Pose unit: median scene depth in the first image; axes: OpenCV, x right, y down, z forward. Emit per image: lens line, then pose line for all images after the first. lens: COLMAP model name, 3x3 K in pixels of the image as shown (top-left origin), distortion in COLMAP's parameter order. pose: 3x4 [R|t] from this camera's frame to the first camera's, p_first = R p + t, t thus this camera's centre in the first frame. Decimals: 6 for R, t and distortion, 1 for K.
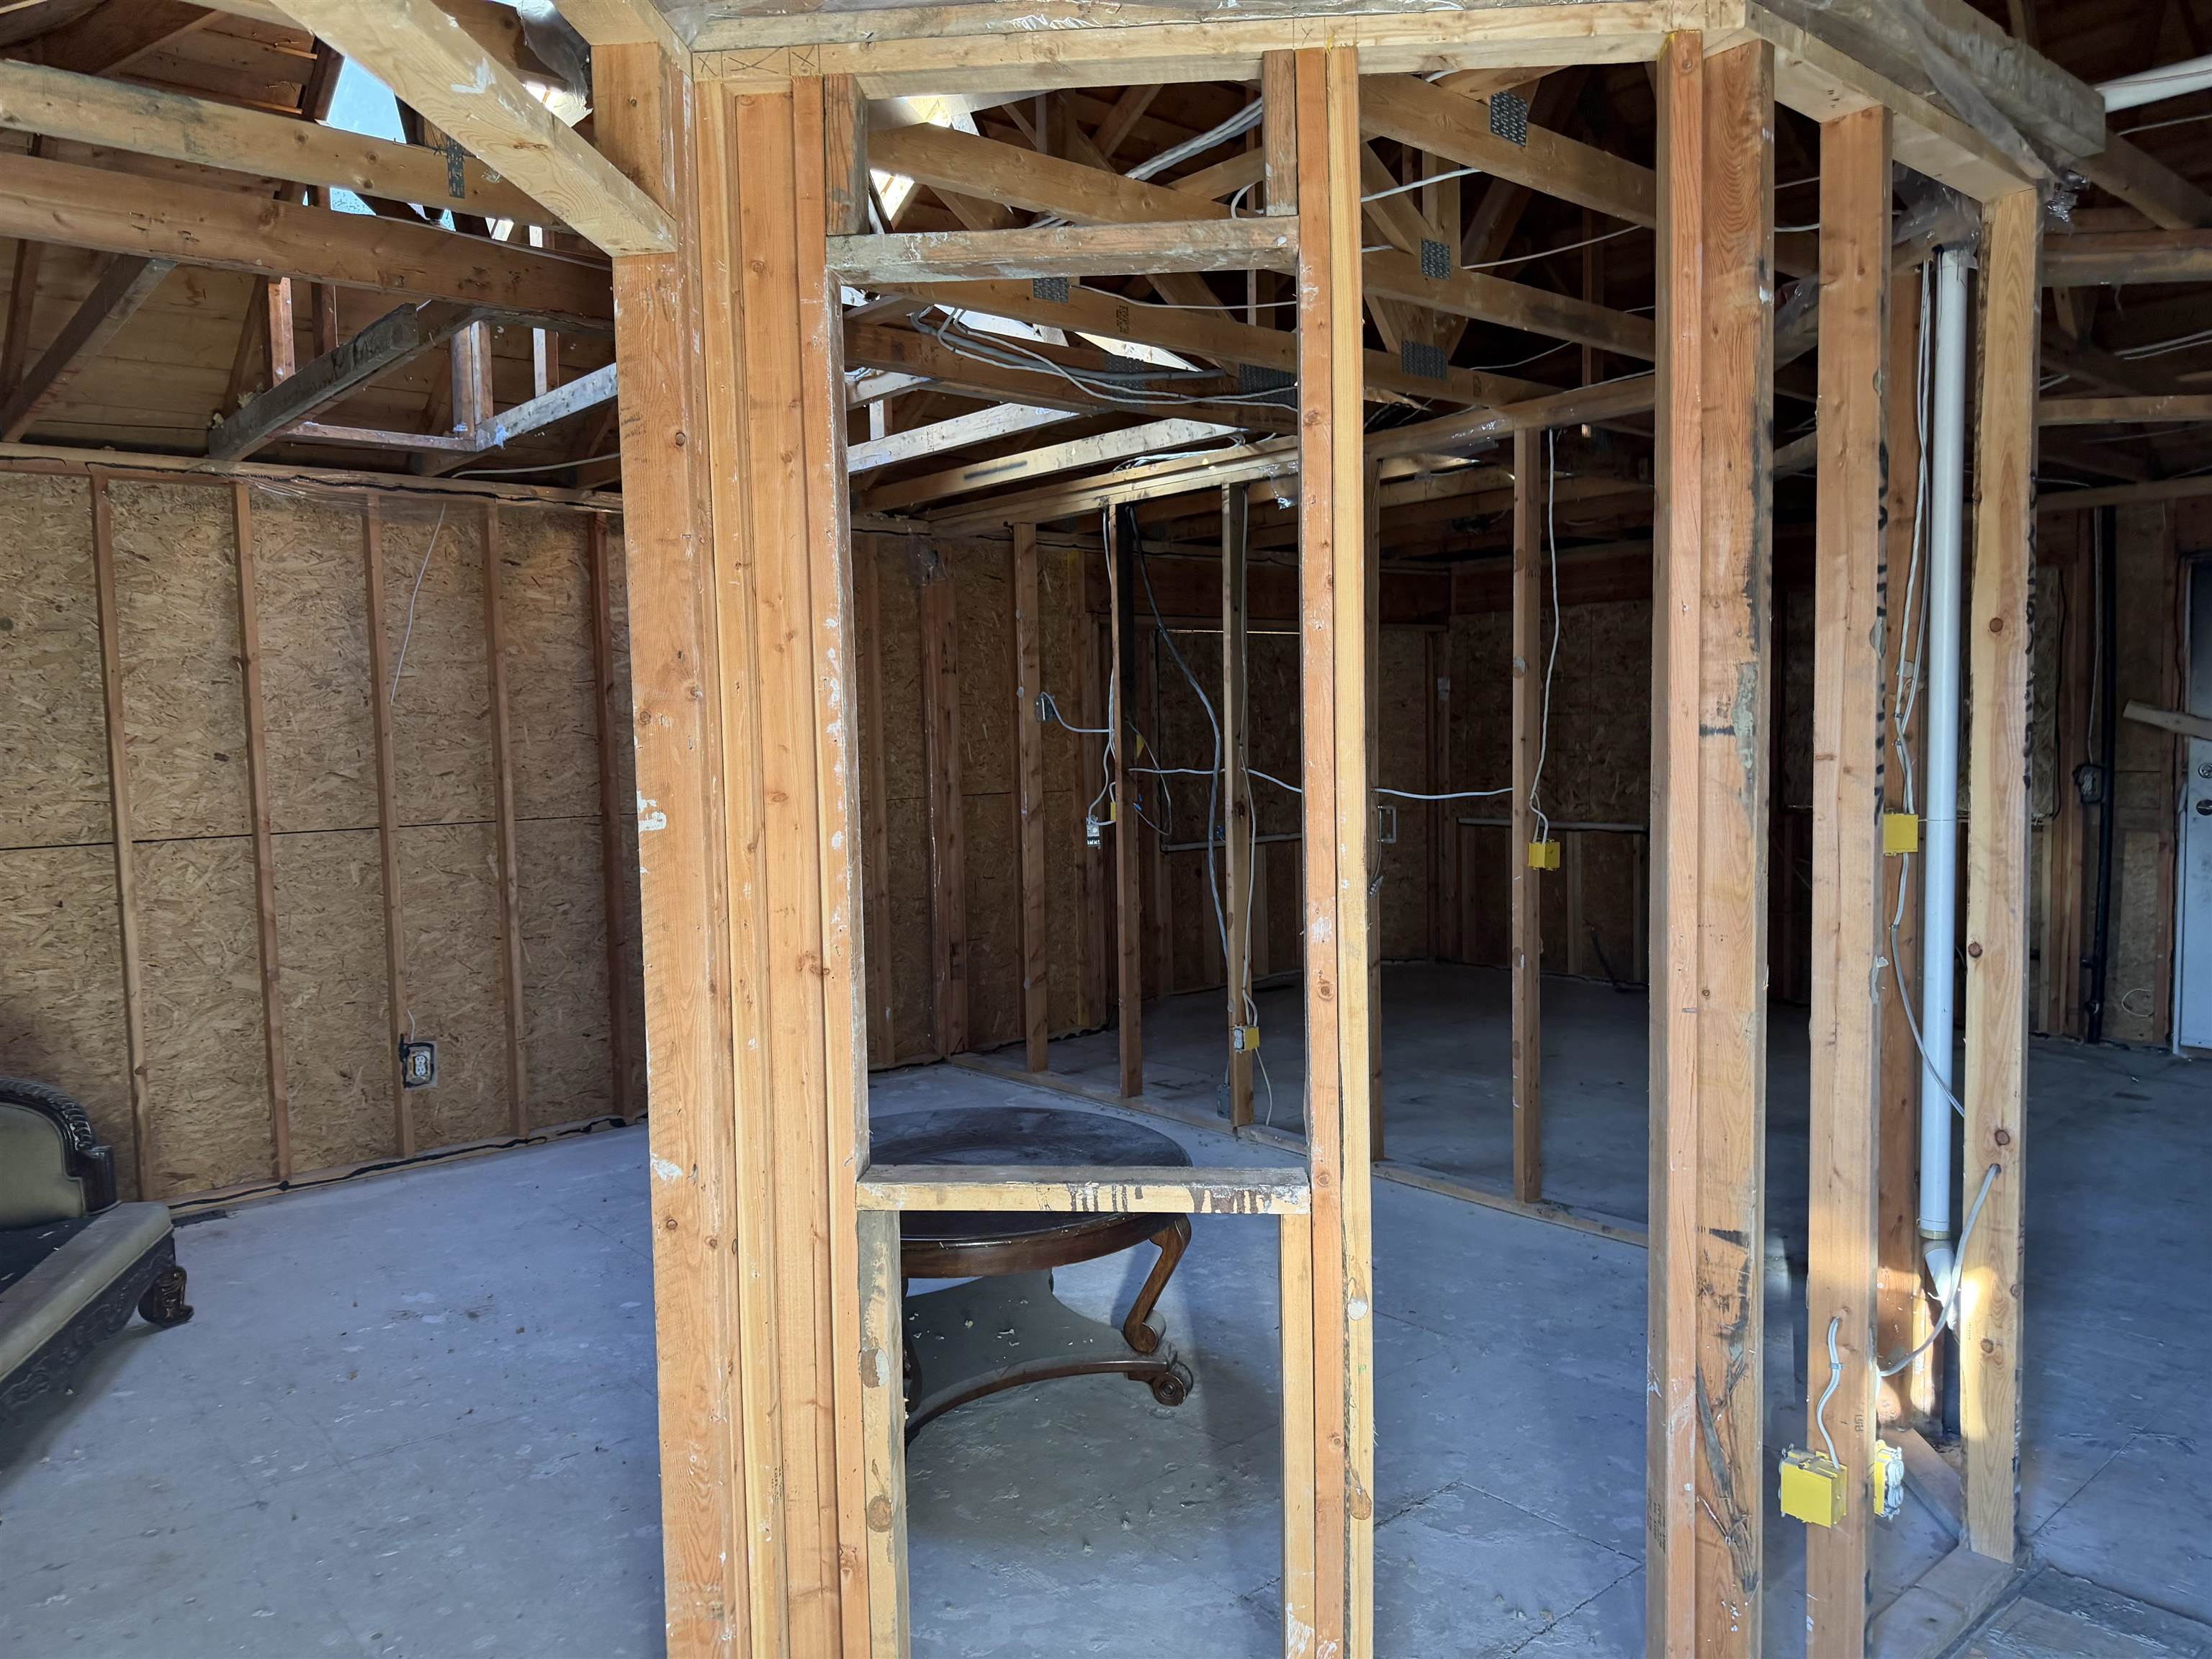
lens RADIAL K [[1560.1, 0, 1096.6], [0, 1560.1, 833.1], [0, 0, 1]] dist [0.057670, -0.064456]
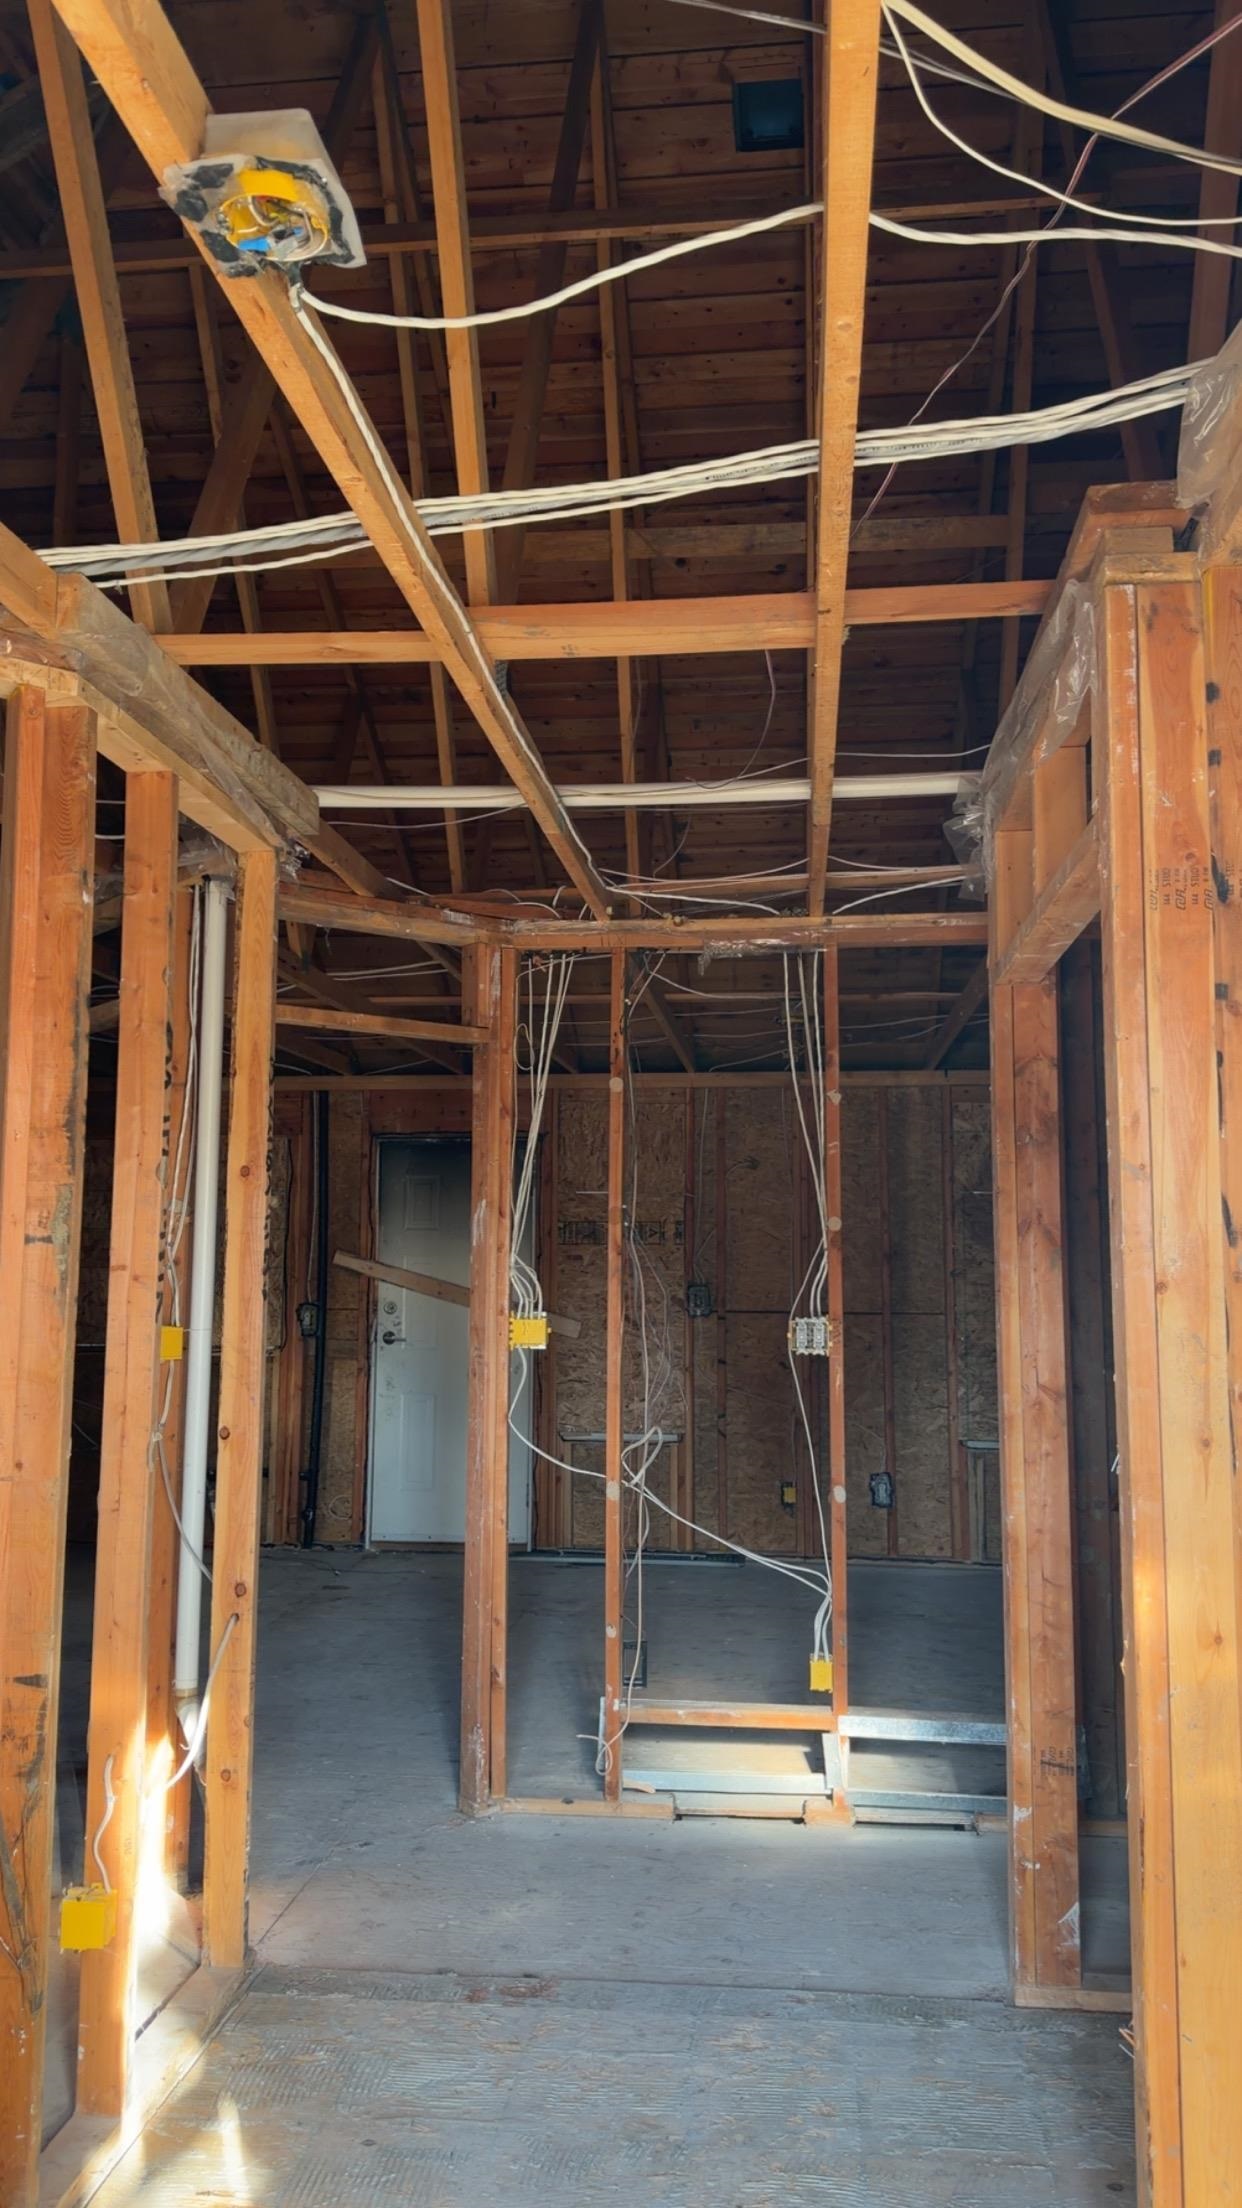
lens RADIAL K [[1621.2, 0, 615.6], [0, 1621.2, 1099.1], [0, 0, 1]] dist [0.065278, -0.114544]
pose [[0.735478, 0.095015, 0.670853, -0.095590], [0.023853, 0.985874, -0.165783, 0.034927], [-0.677128, 0.137932, 0.722822, -0.159849]]
